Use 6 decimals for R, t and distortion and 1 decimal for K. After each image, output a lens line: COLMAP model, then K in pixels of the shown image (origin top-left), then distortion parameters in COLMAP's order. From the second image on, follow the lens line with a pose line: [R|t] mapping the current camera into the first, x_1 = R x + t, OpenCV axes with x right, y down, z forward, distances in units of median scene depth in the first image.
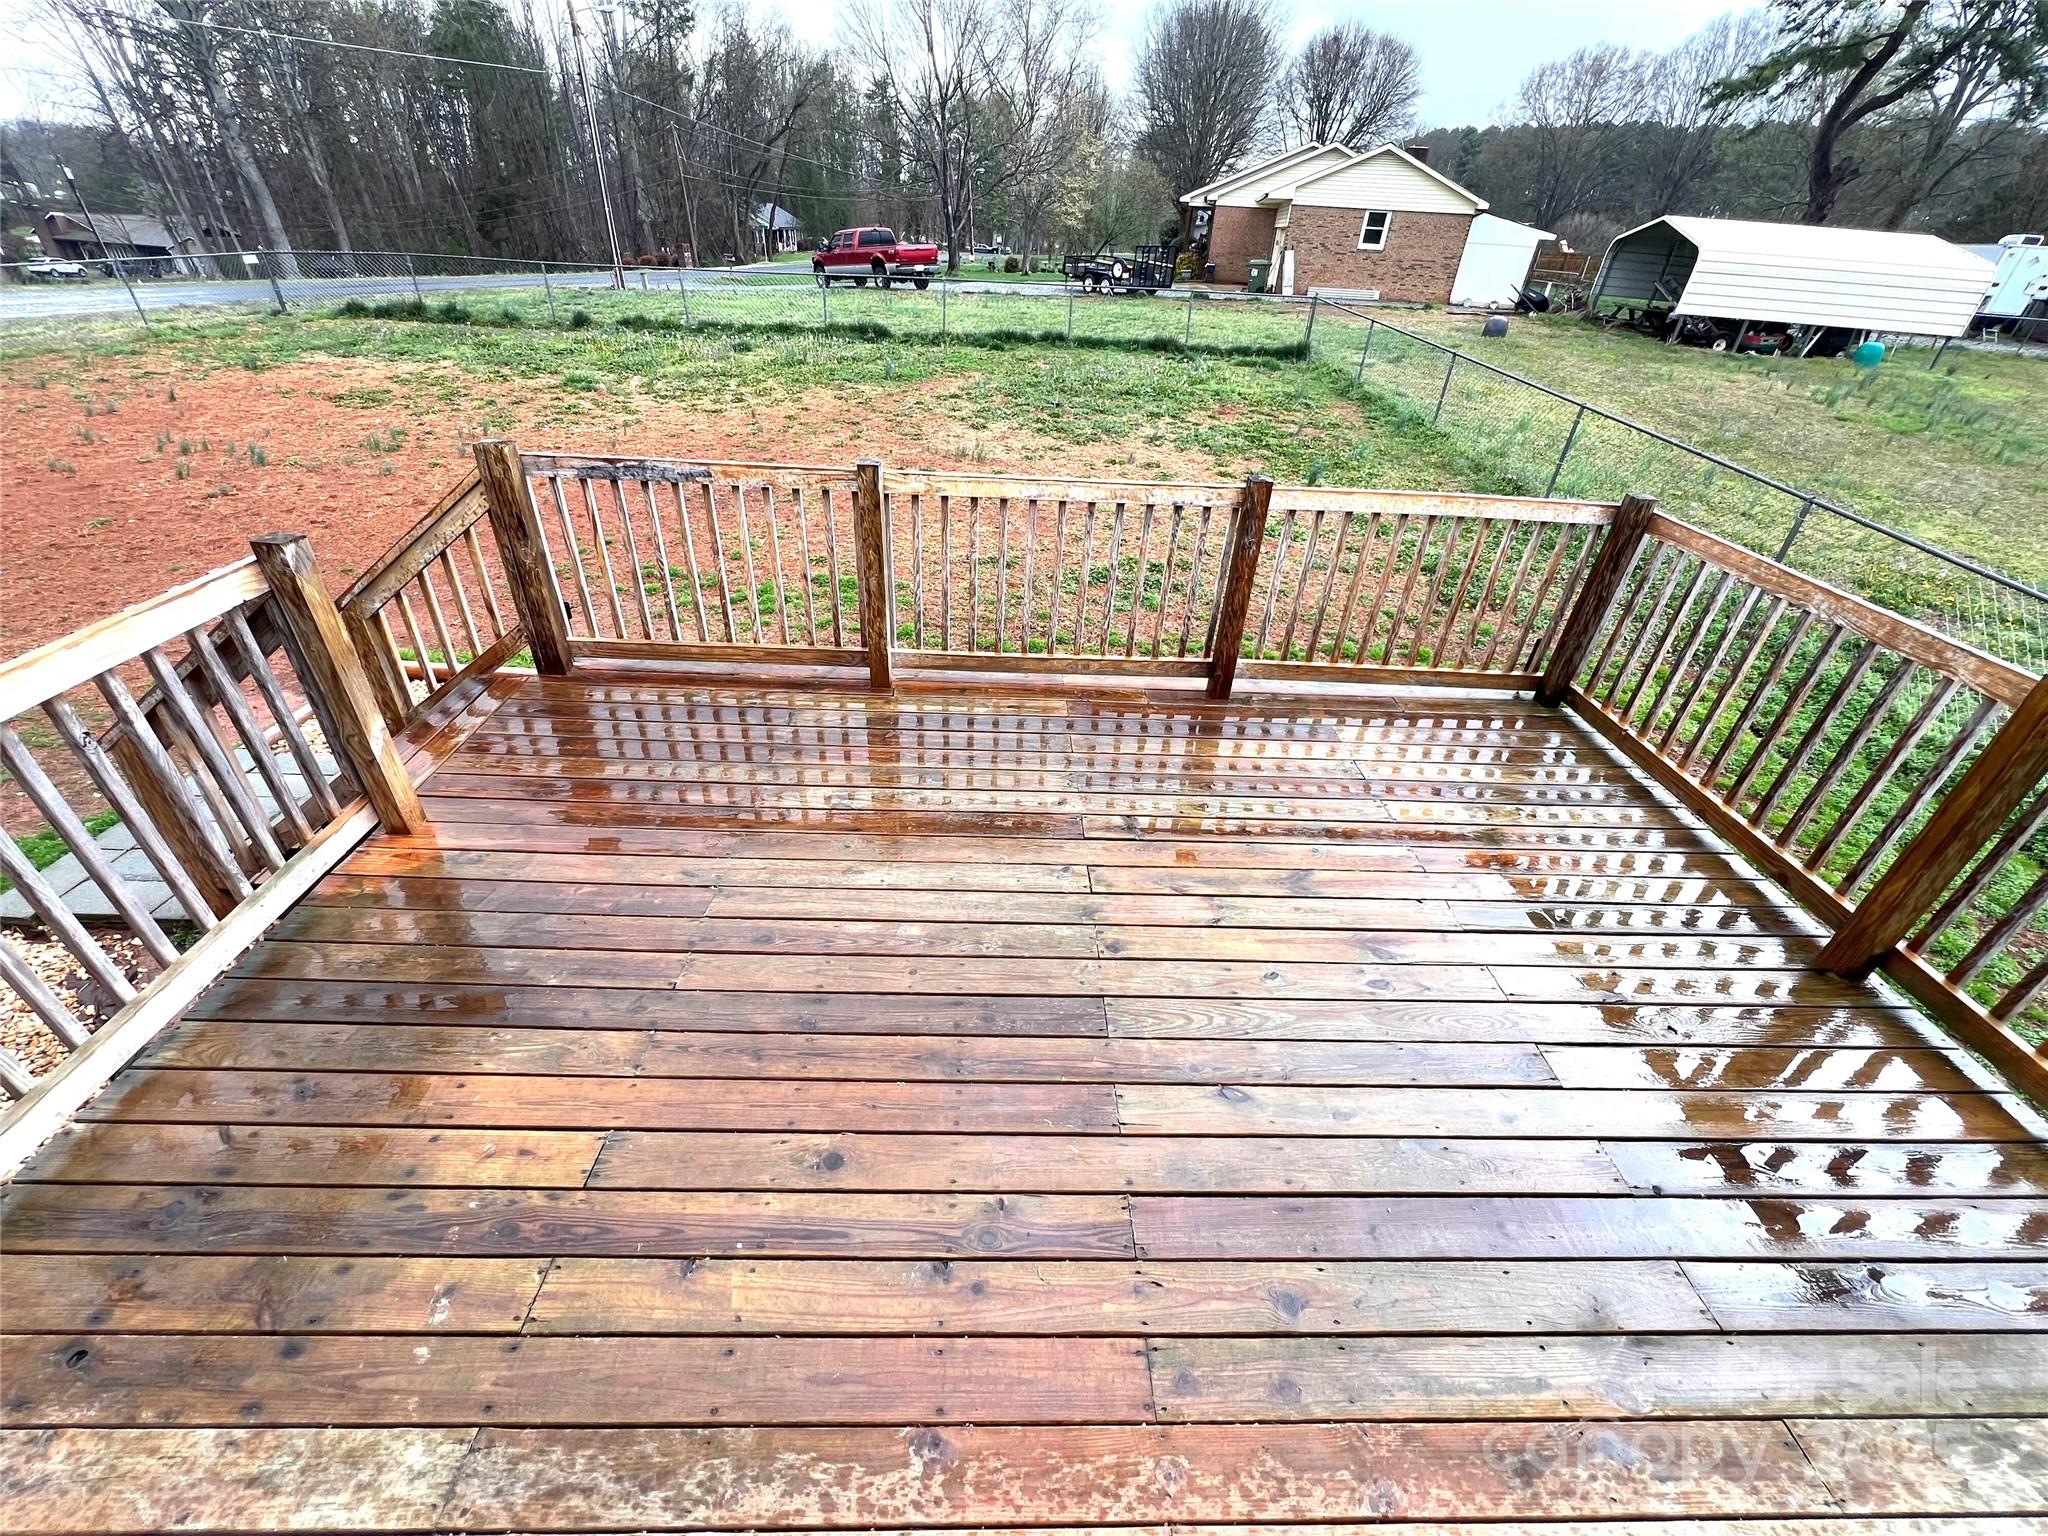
lens RADIAL K [[809.6, 0, 1019.5], [0, 809.6, 765.7], [0, 0, 1]] dist [-0.002692, -0.000298]
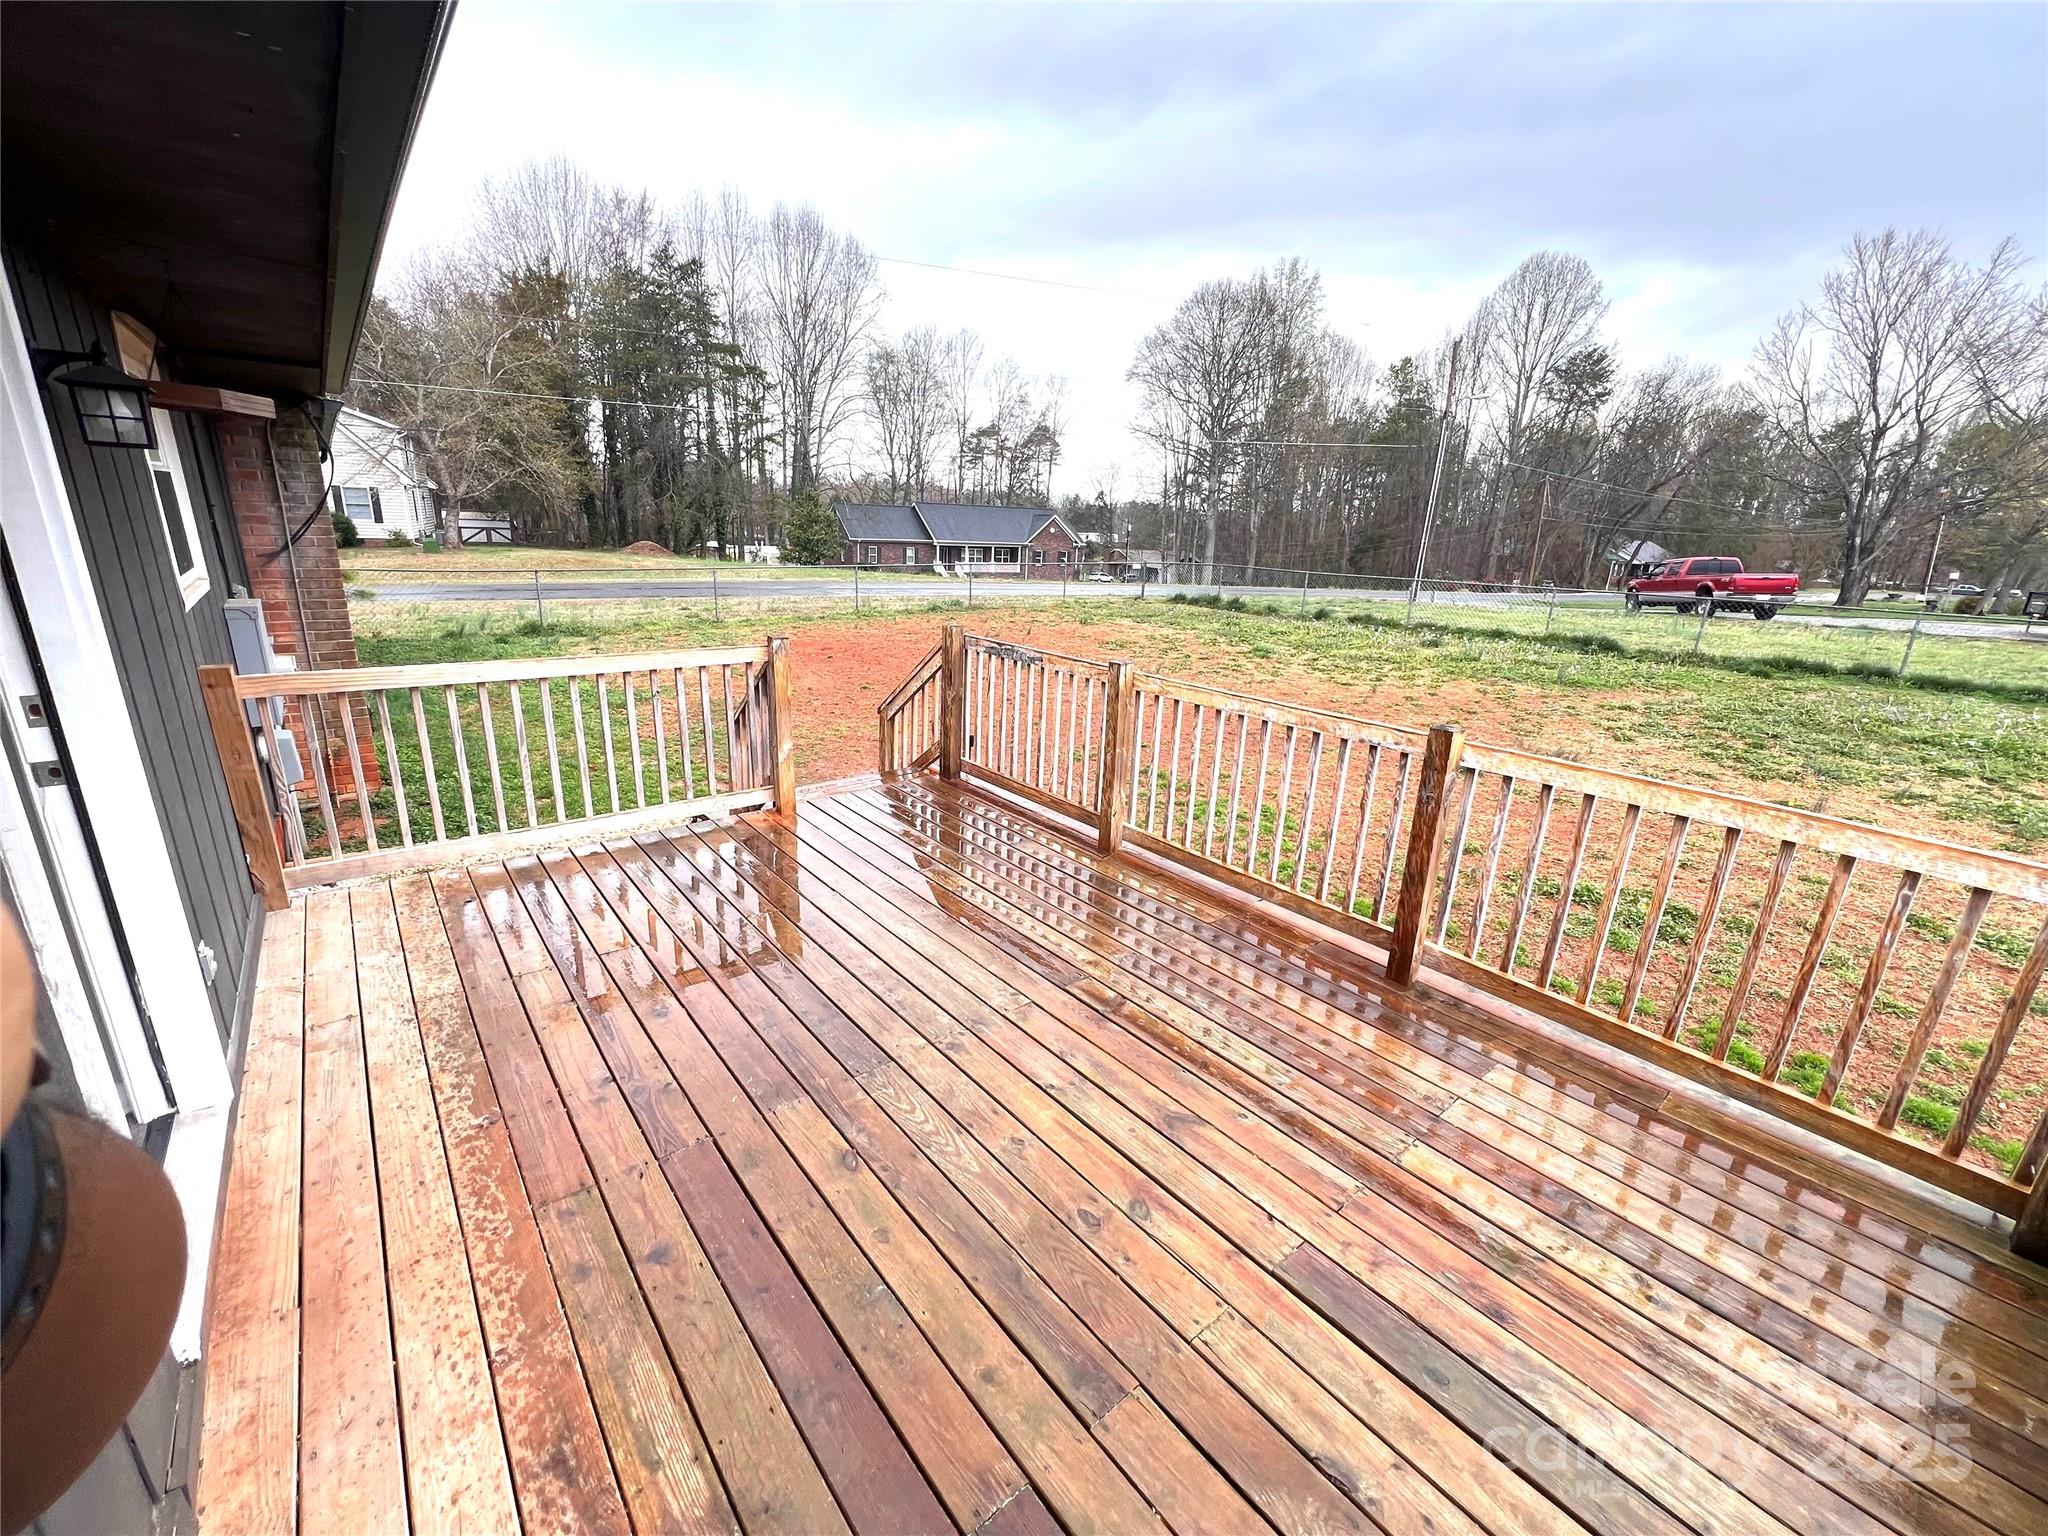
lens RADIAL K [[809.6, 0, 1019.5], [0, 809.6, 765.7], [0, 0, 1]] dist [-0.002692, -0.000298]
pose [[0.628714, 0.200692, -0.751293, 0.583192], [-0.439111, 0.888978, -0.129995, -0.003115], [0.641794, 0.411631, 0.647040, 0.138450]]
